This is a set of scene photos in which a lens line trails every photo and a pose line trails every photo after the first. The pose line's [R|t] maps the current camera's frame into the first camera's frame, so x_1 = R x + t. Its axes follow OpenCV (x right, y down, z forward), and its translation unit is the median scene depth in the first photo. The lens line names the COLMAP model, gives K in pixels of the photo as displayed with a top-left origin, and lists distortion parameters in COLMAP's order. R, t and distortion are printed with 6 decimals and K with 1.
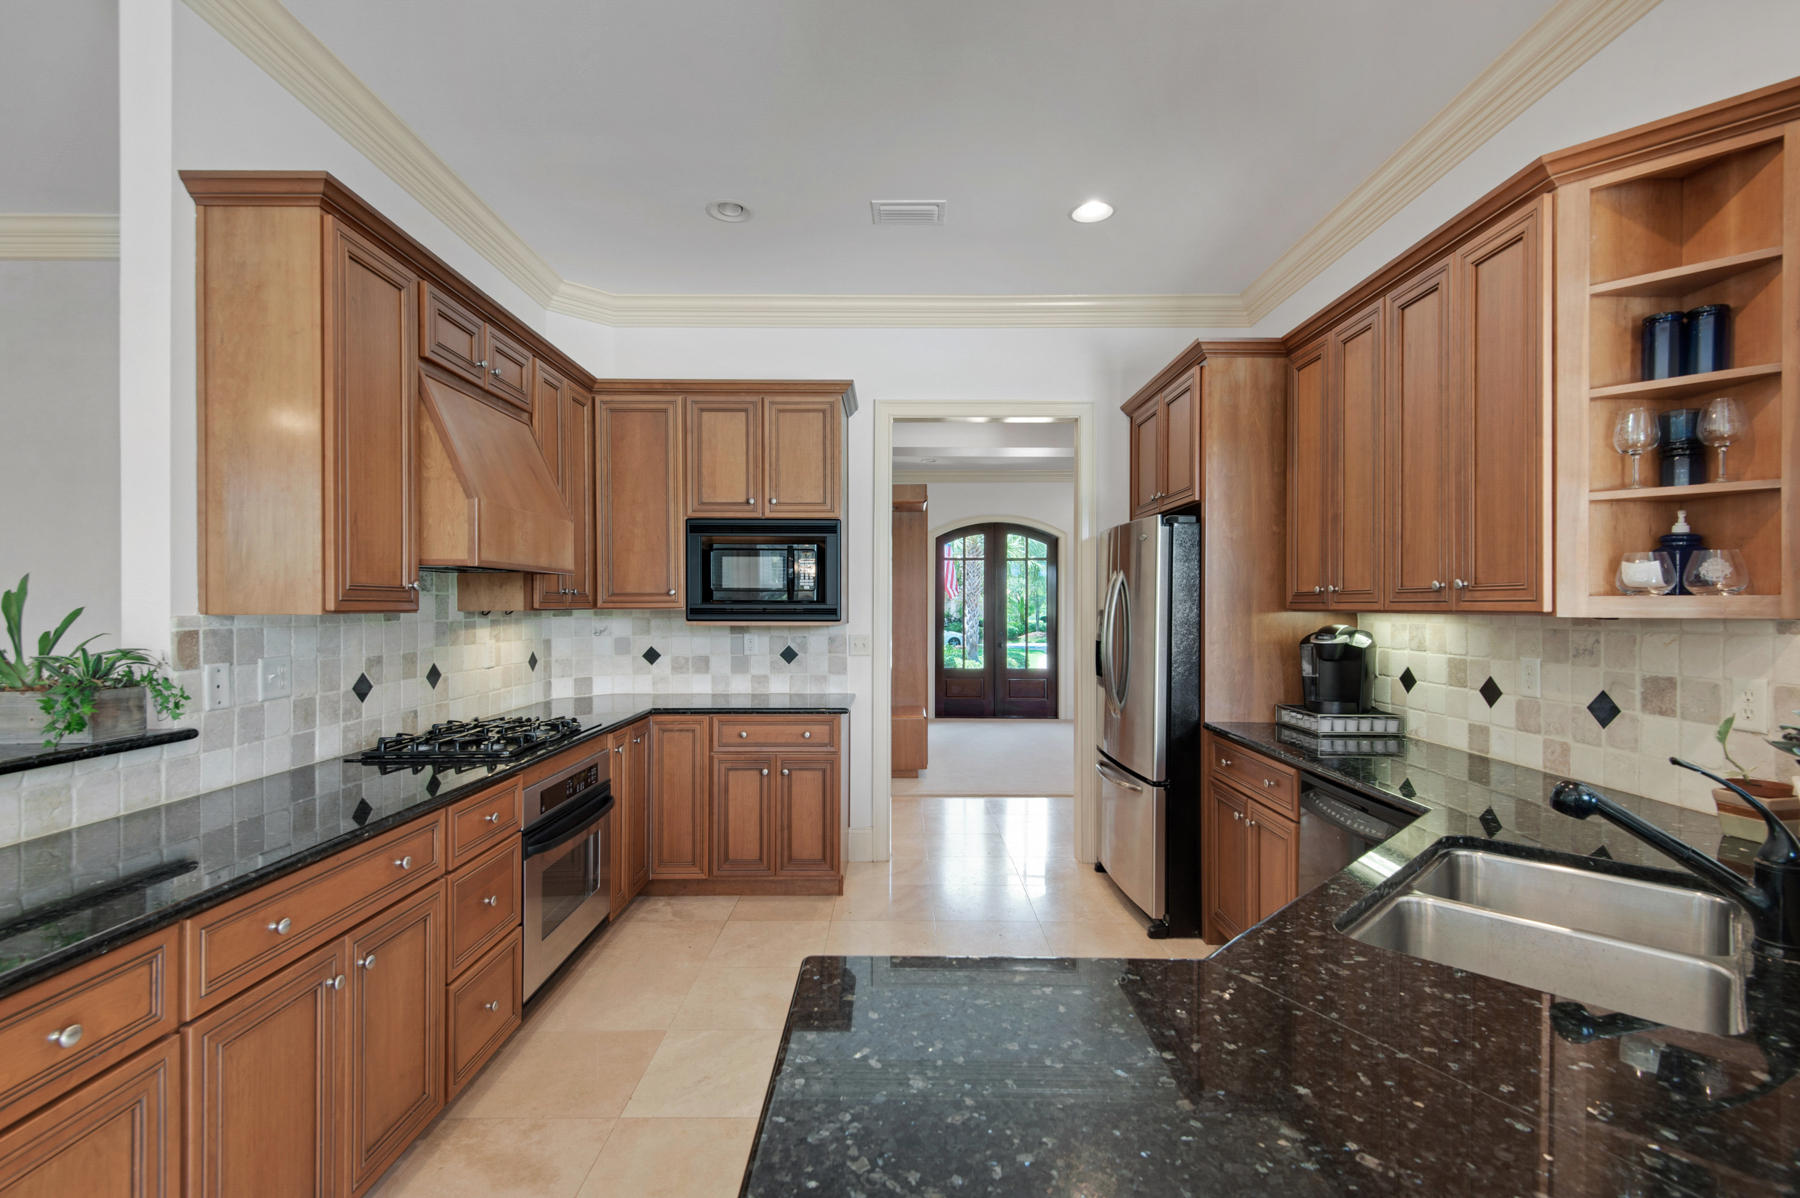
lens RADIAL K [[805.1, 0, 897.8], [0, 805.1, 607.9], [0, 0, 1]] dist [0.004224, -0.000812]
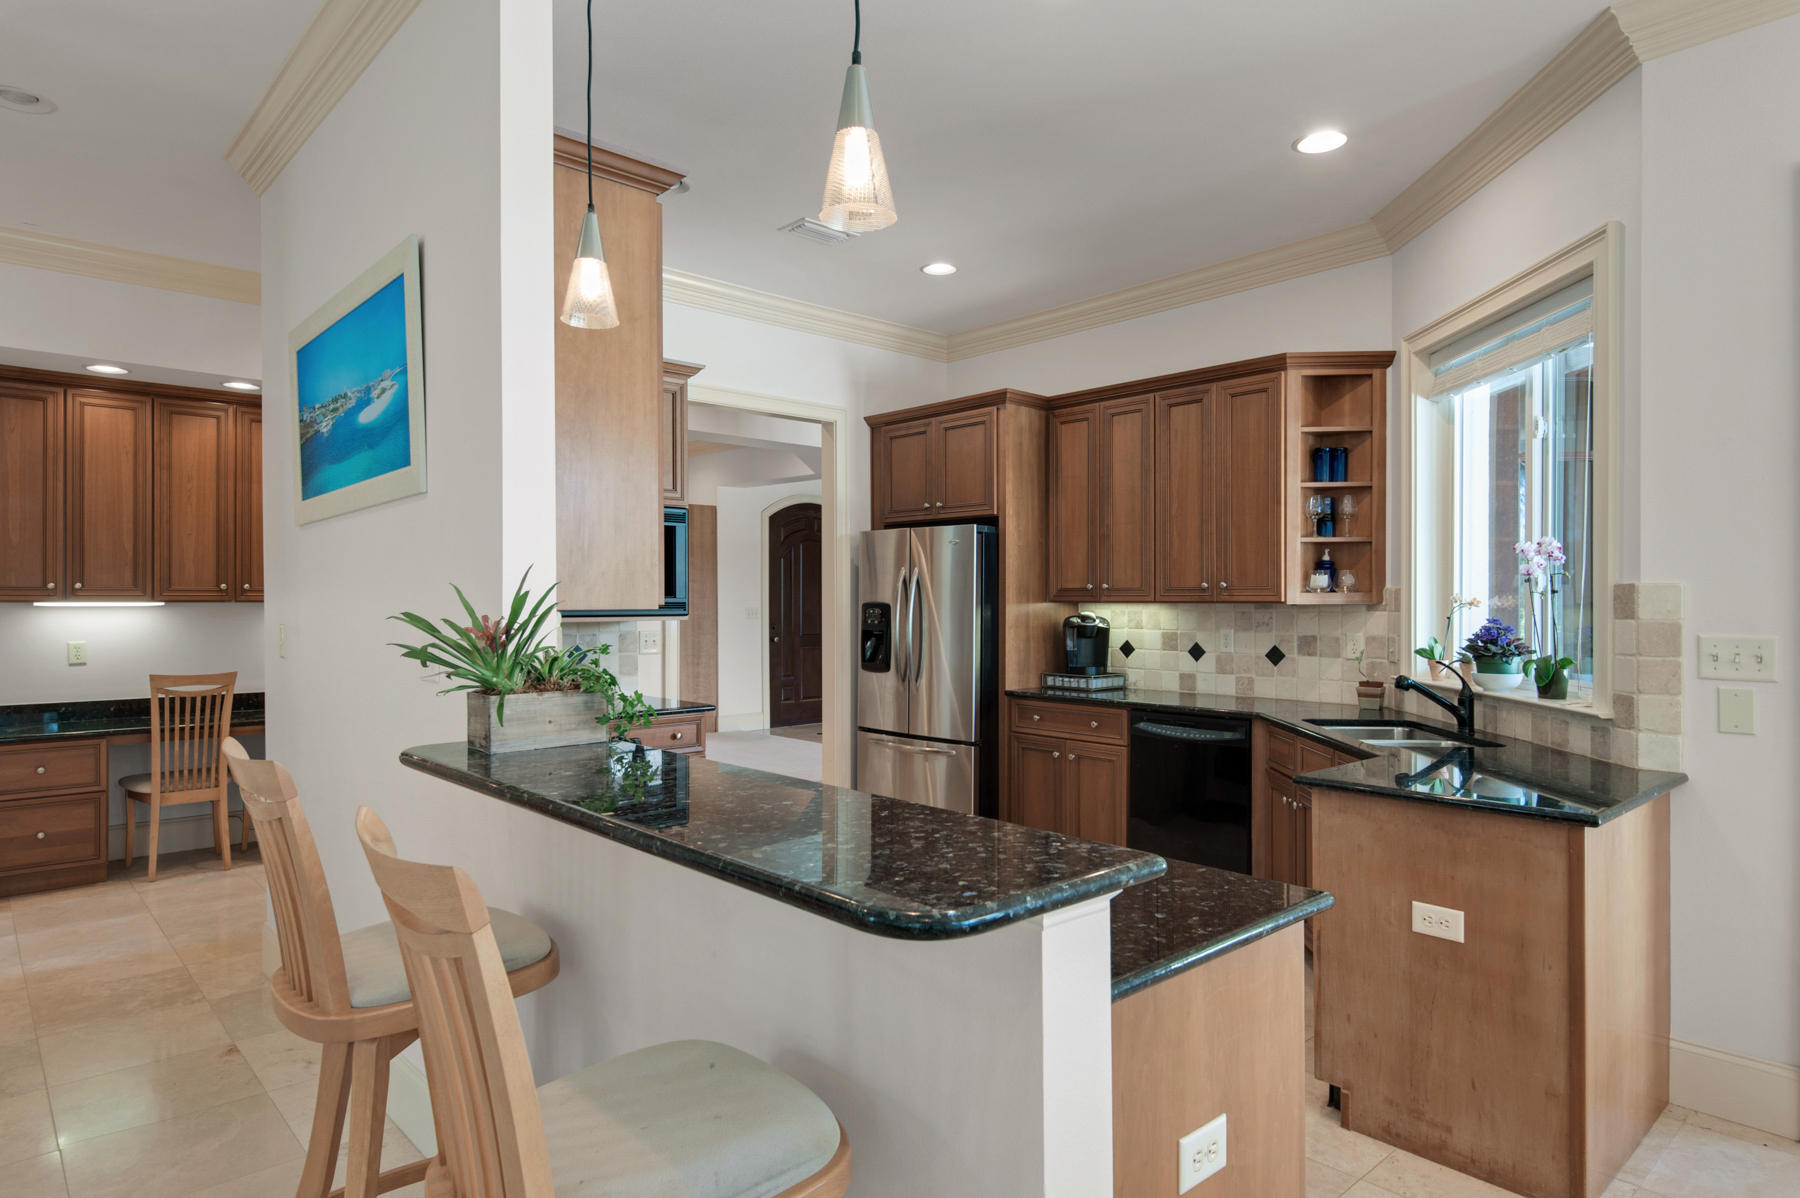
lens RADIAL K [[1056.2, 0, 858.3], [0, 1056.2, 597.9], [0, 0, 1]] dist [0.035611, -0.000411]
pose [[0.739356, -0.002264, 0.673311, -1.172189], [0.004187, 0.999990, -0.001236, -0.002936], [-0.673302, 0.003733, 0.739359, -0.100471]]
